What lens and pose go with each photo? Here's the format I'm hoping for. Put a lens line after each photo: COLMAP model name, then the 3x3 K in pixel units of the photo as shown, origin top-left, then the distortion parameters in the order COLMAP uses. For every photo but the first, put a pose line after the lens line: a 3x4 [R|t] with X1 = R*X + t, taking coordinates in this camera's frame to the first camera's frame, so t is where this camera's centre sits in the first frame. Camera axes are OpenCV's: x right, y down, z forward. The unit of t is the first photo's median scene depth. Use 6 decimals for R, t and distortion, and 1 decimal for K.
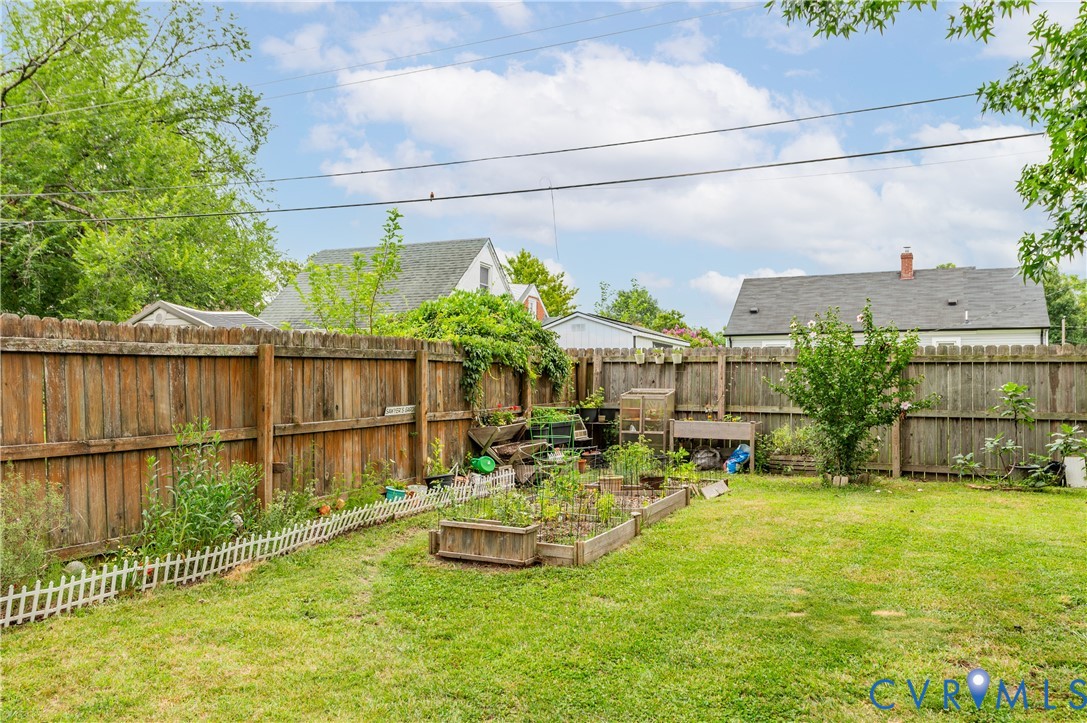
lens RADIAL K [[879.8, 0, 542.2], [0, 879.8, 359.4], [0, 0, 1]] dist [-0.003894, -0.000602]
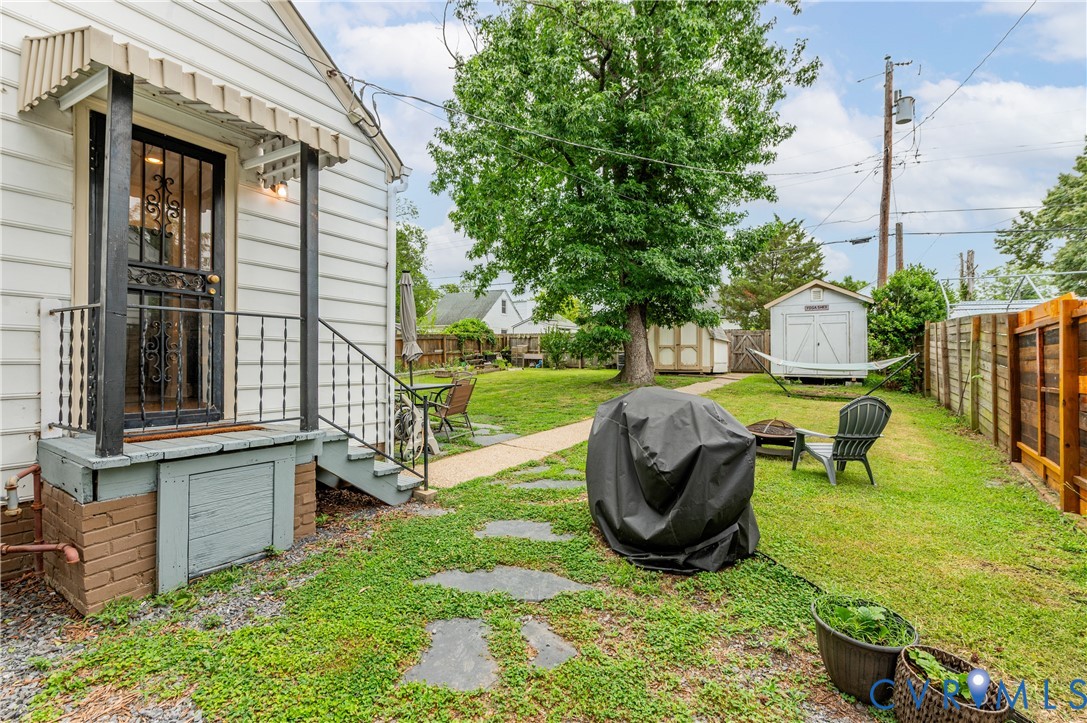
lens RADIAL K [[492.5, 0, 547.7], [0, 492.5, 353.4], [0, 0, 1]] dist [0.003574, -0.000394]
pose [[0.994585, -0.011562, -0.103278, 0.544259], [0.016402, 0.998800, 0.046139, -0.028807], [0.102621, -0.047583, 0.993582, -1.188374]]
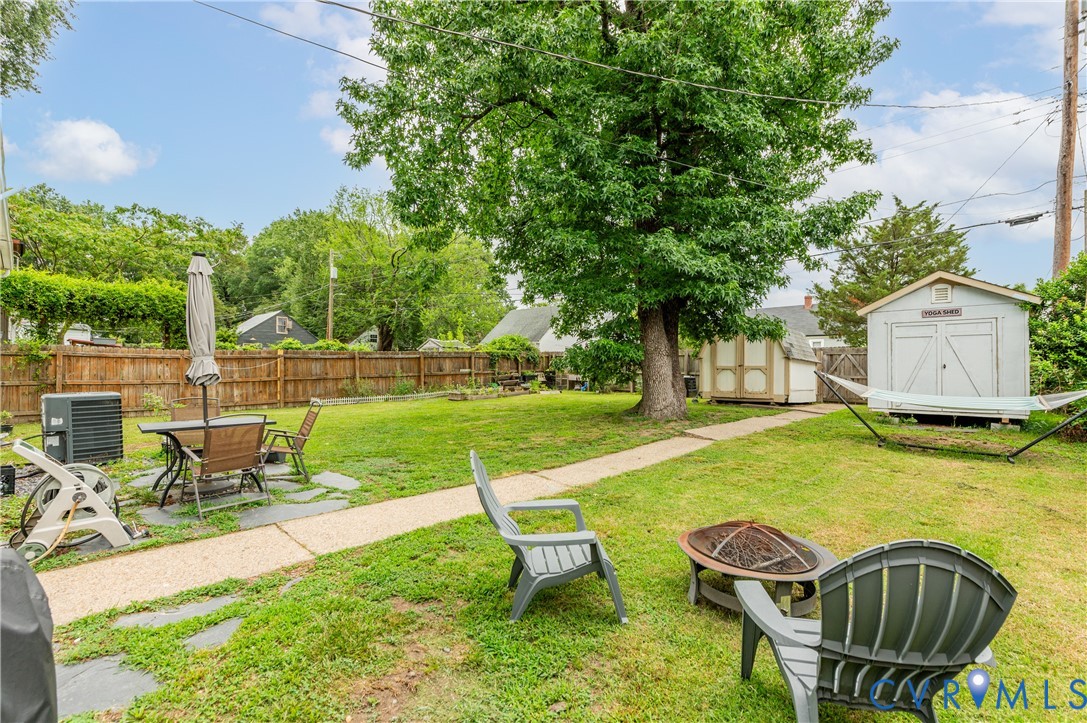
lens RADIAL K [[492.5, 0, 541.6], [0, 492.5, 365.7], [0, 0, 1]] dist [0.003574, -0.000394]
pose [[0.946630, -0.004490, -0.322292, 0.754026], [0.014202, 0.999513, 0.027789, -0.015663], [0.322011, -0.030883, 0.946232, -0.839060]]
